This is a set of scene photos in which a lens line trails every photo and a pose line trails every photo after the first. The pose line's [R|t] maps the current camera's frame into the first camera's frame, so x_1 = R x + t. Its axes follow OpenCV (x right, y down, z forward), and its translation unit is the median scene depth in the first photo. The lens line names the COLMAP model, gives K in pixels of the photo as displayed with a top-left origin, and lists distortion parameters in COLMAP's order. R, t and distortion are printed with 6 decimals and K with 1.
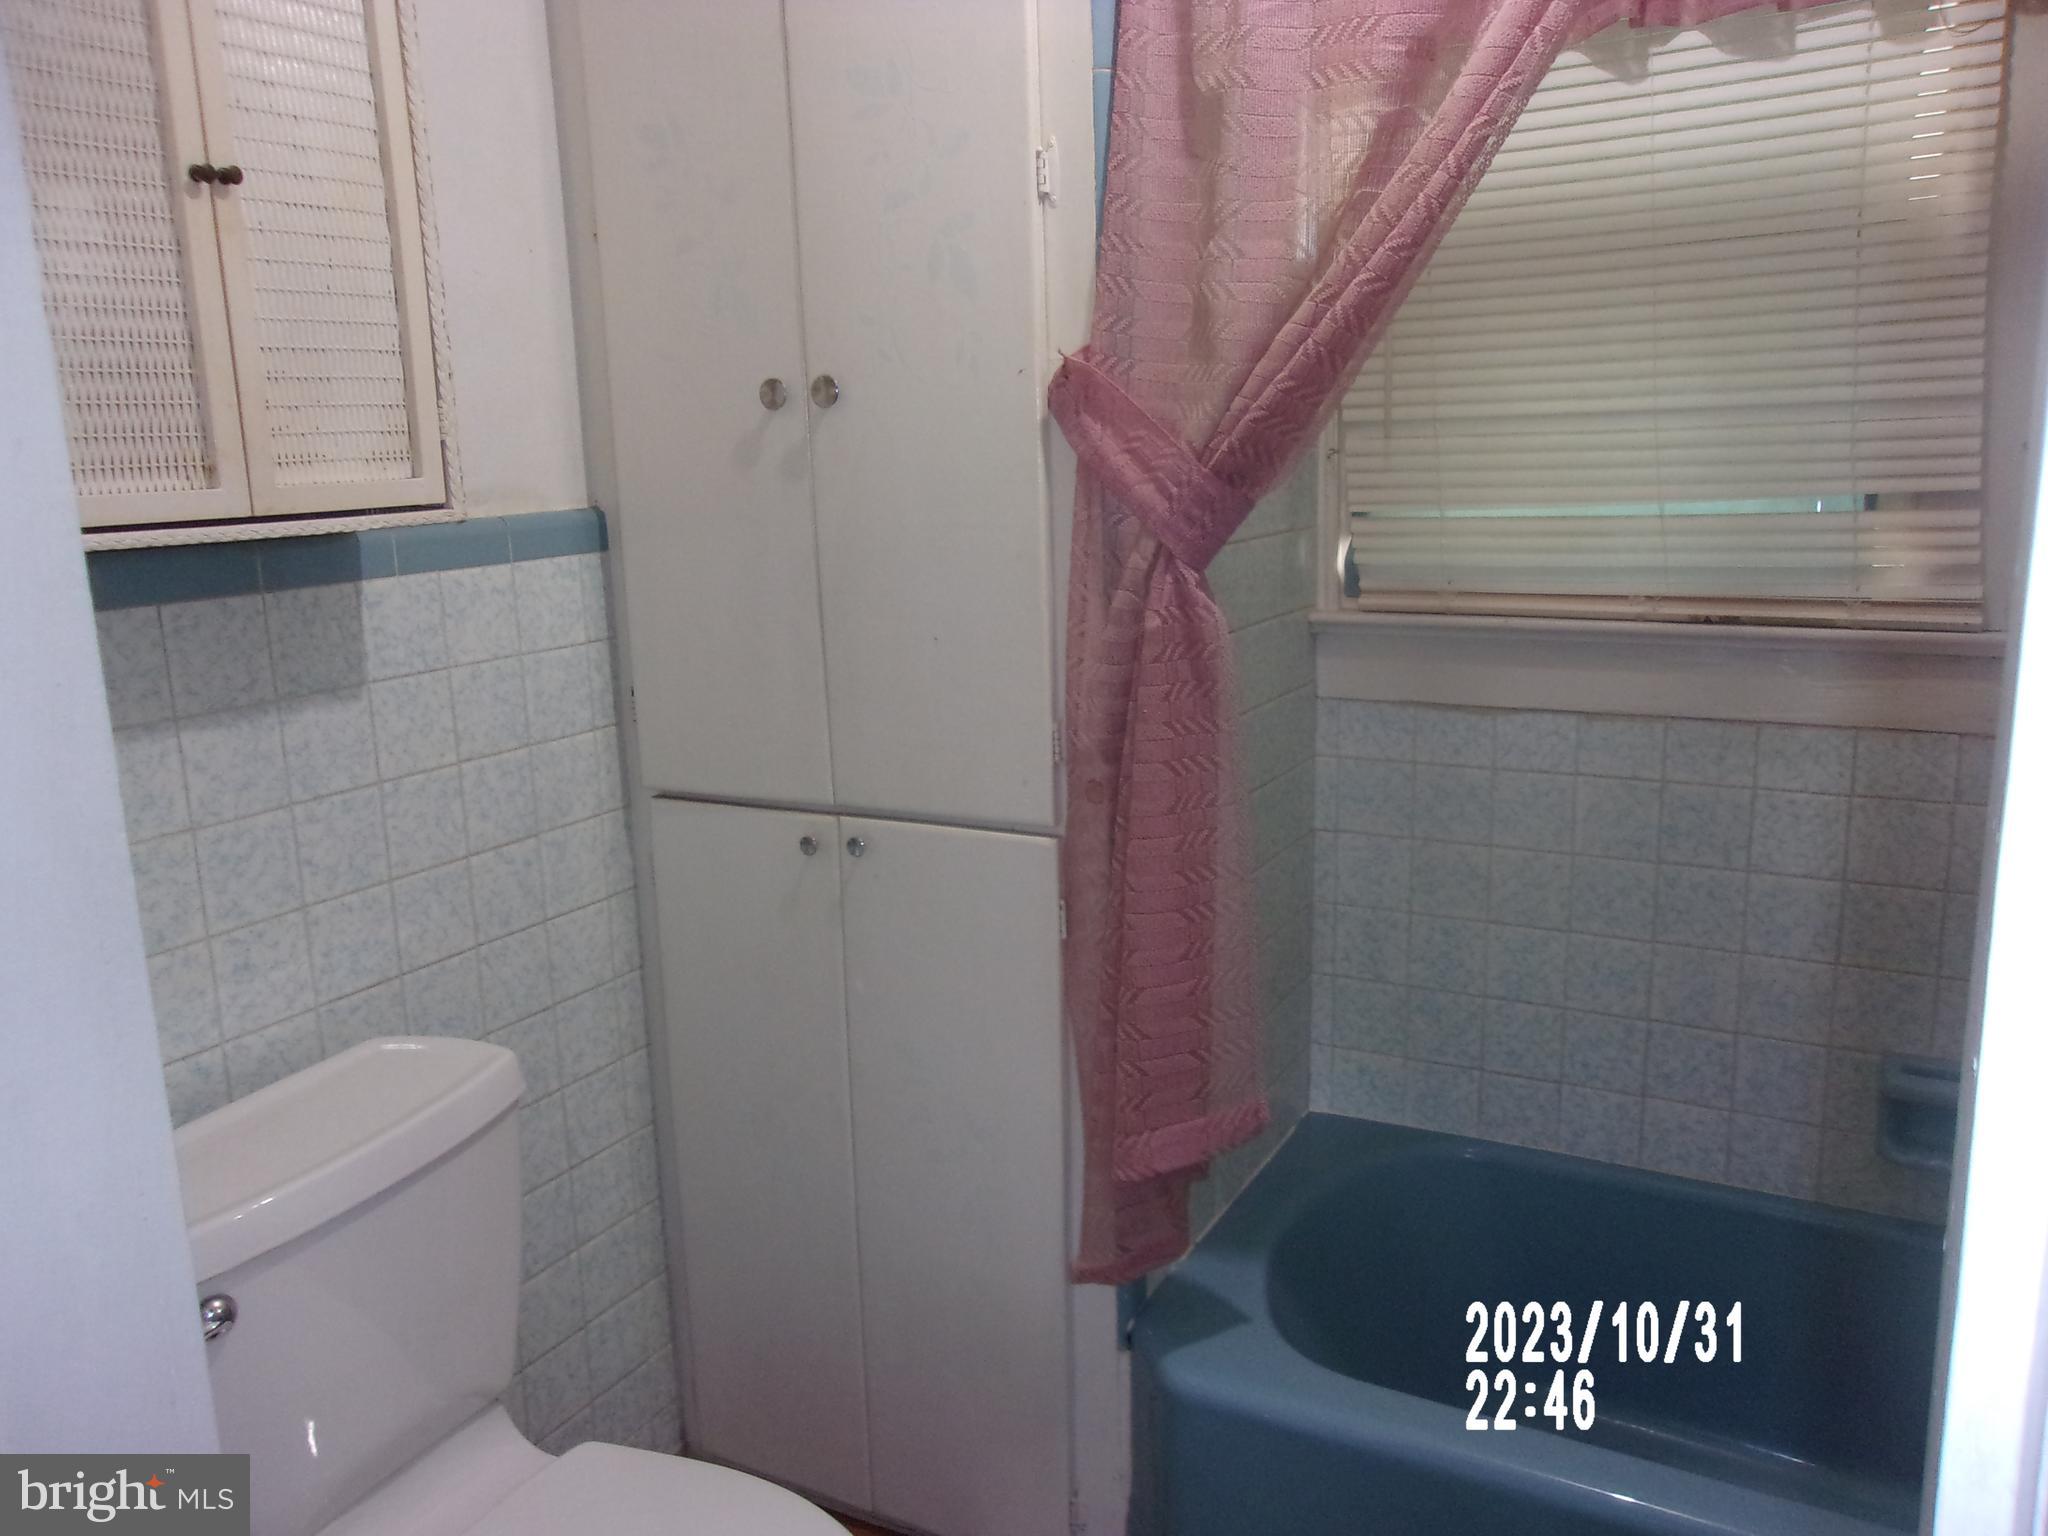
lens RADIAL K [[1594.2, 0, 1024.0], [0, 1594.2, 768.0], [0, 0, 1]] dist [-0.007230, 0.047959]
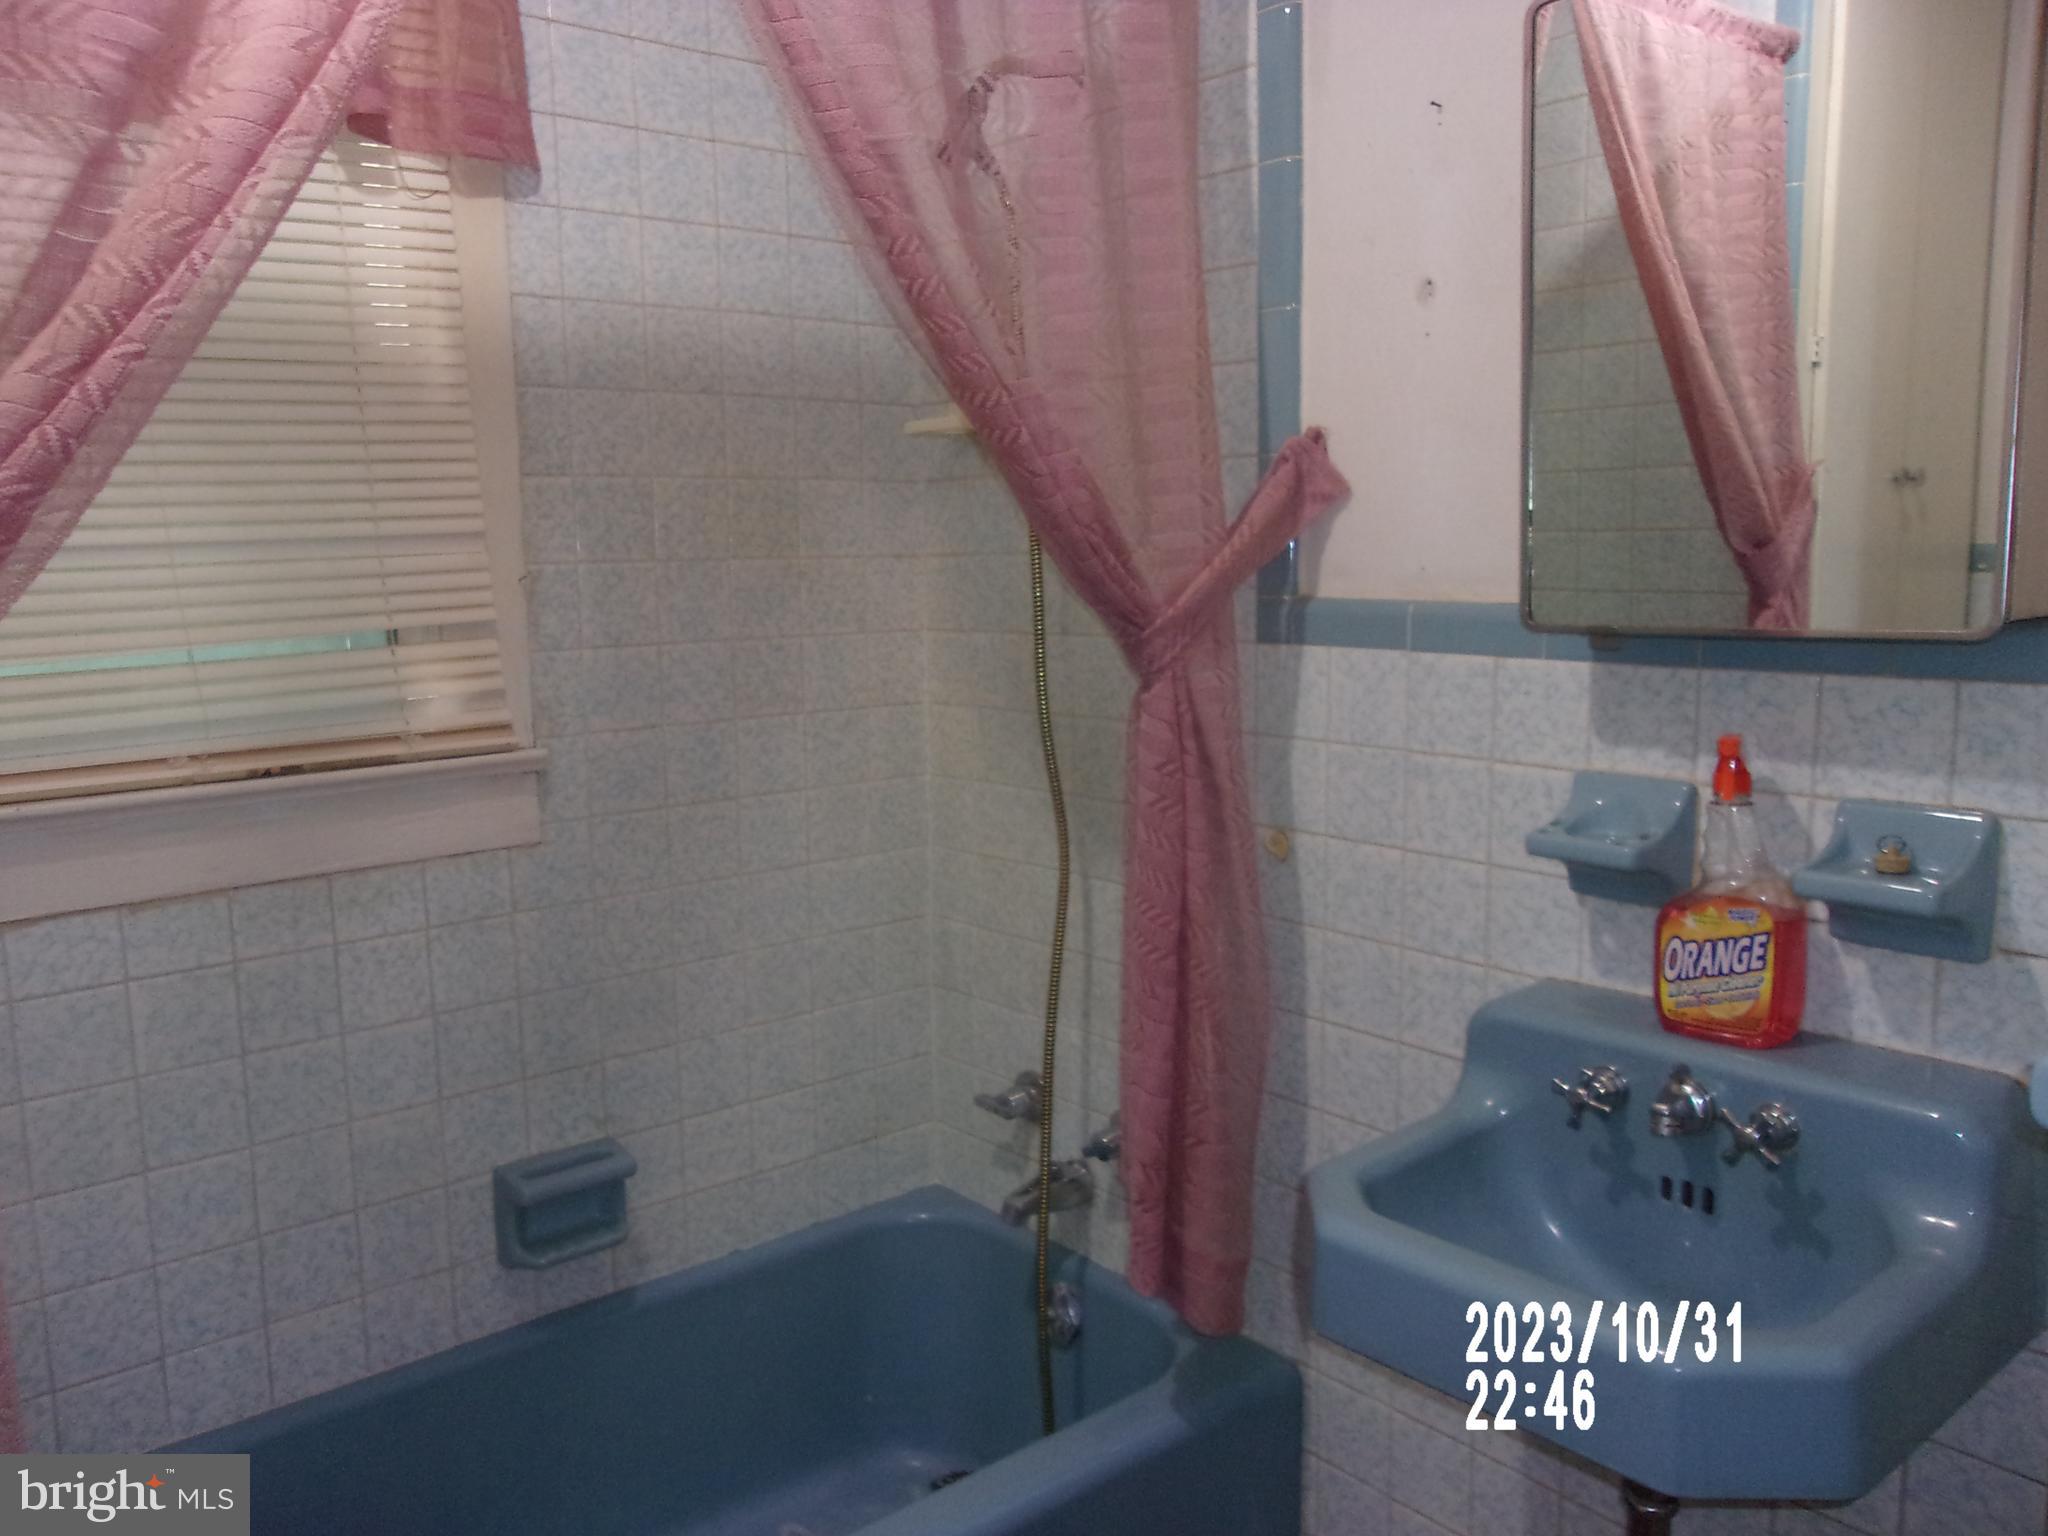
lens RADIAL K [[1594.2, 0, 1024.0], [0, 1594.2, 768.0], [0, 0, 1]] dist [-0.007230, 0.047959]
pose [[0.381394, -0.119582, 0.916645, -0.233044], [0.208563, 0.977162, 0.040699, -0.042639], [-0.900578, 0.175656, 0.397624, 0.251086]]
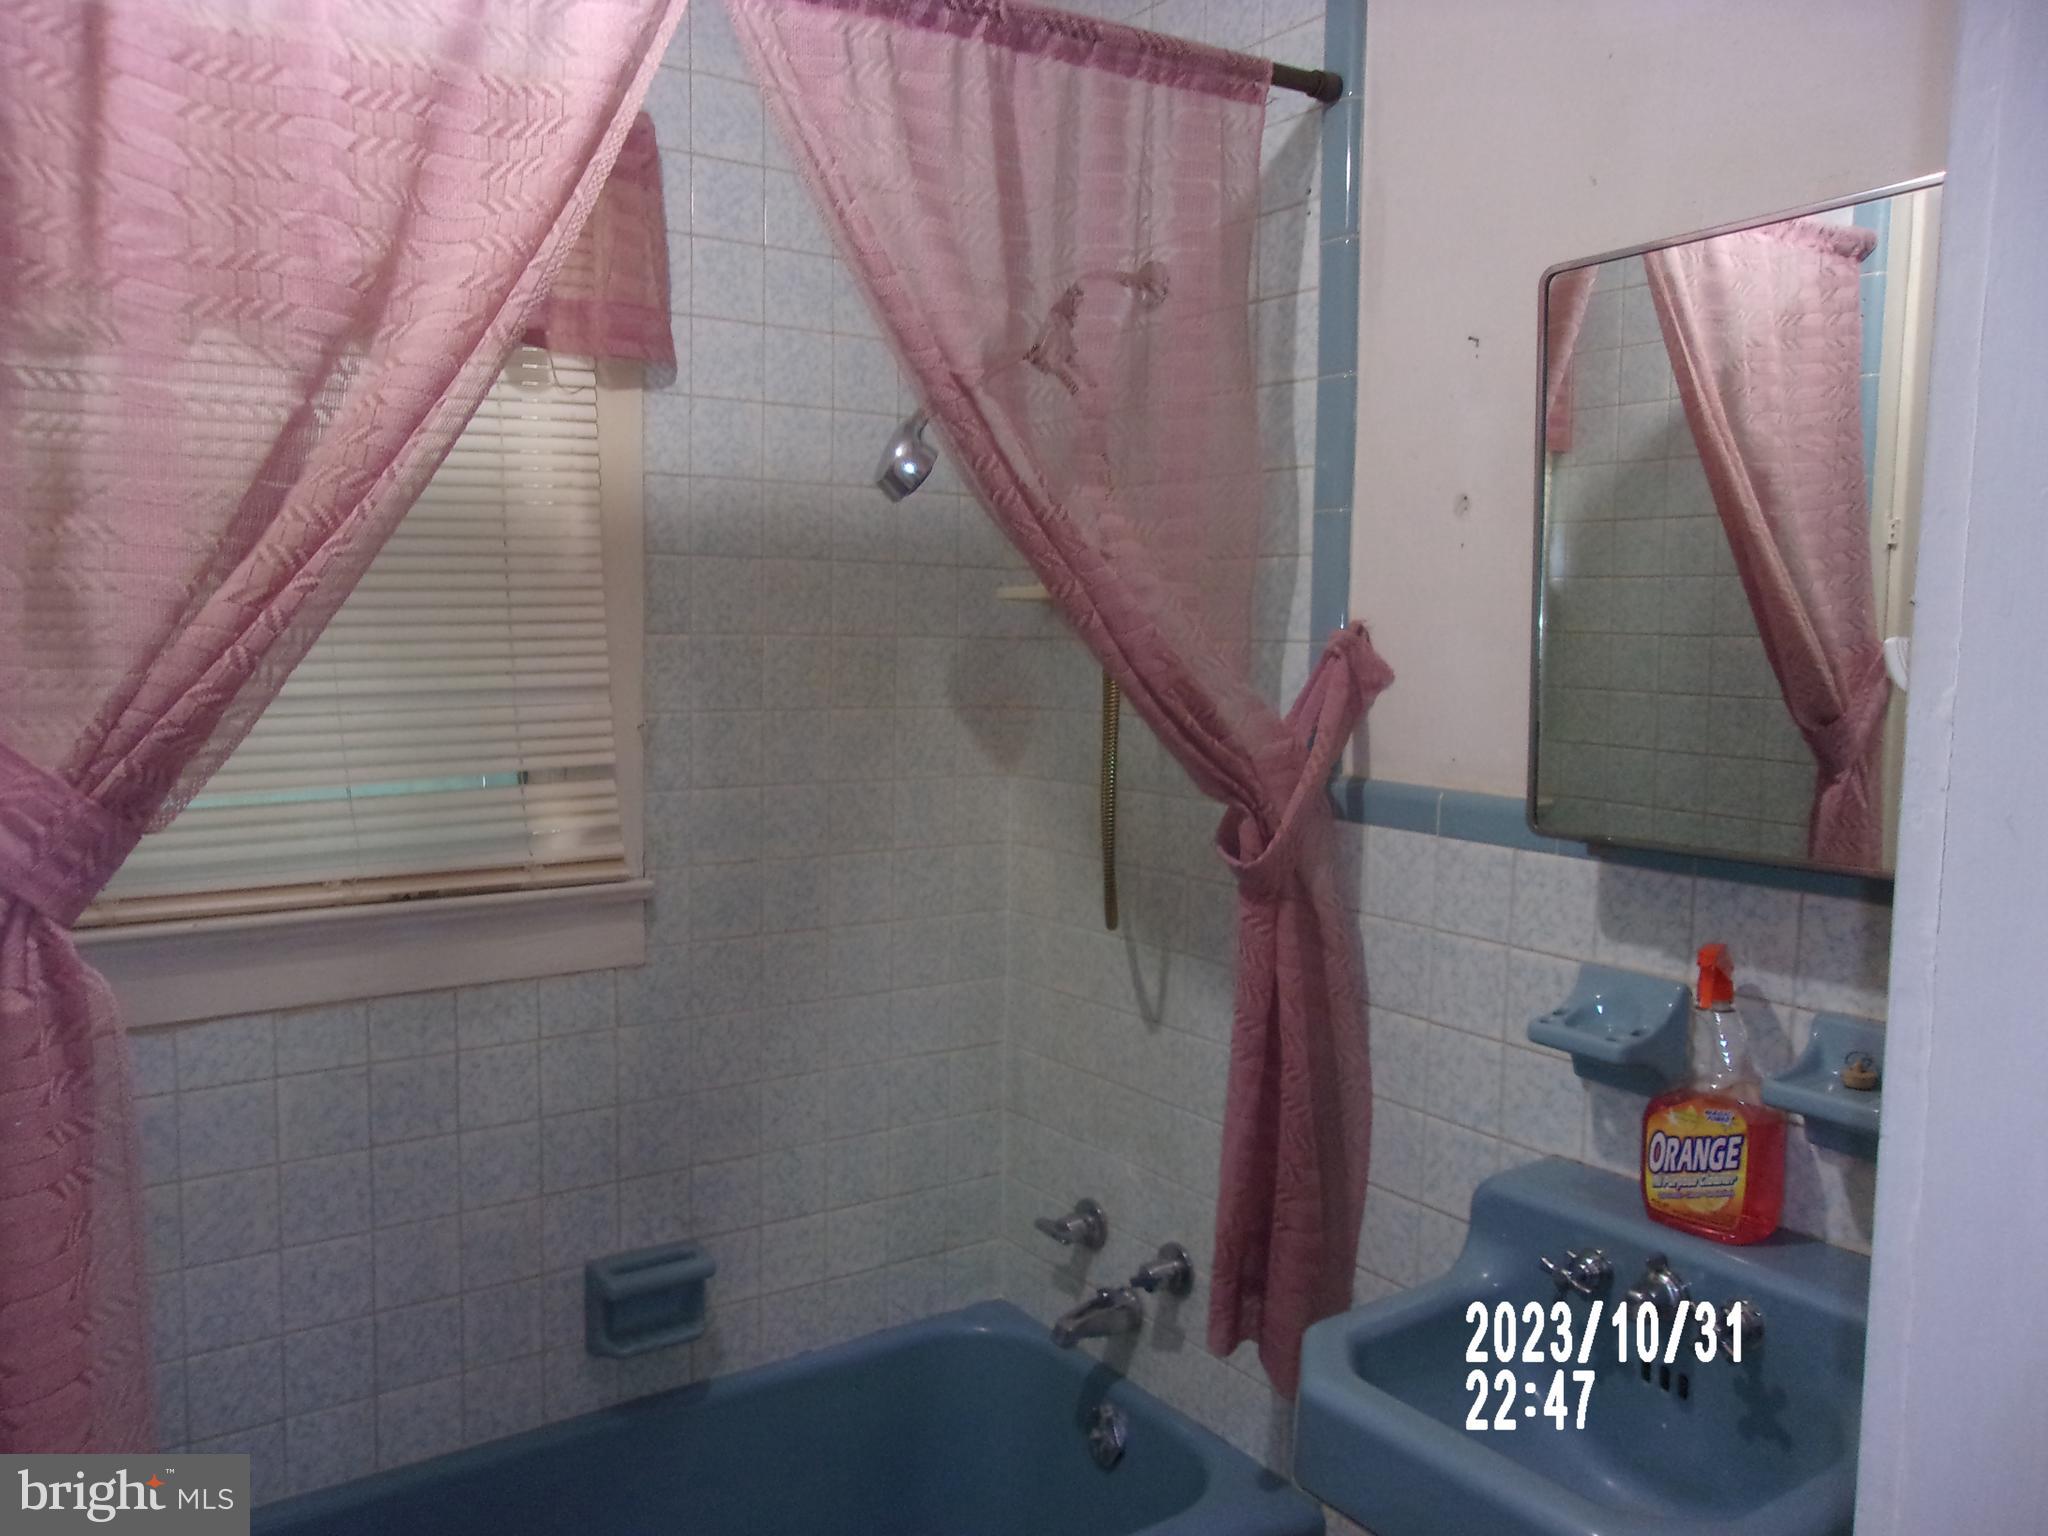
lens RADIAL K [[1585.3, 0, 1022.5], [0, 1585.3, 779.0], [0, 0, 1]] dist [-0.008394, 0.055801]
pose [[0.461454, -0.058182, 0.885254, -0.276729], [0.168129, 0.985500, -0.022870, -0.077048], [-0.871087, 0.159390, 0.464545, 0.175077]]
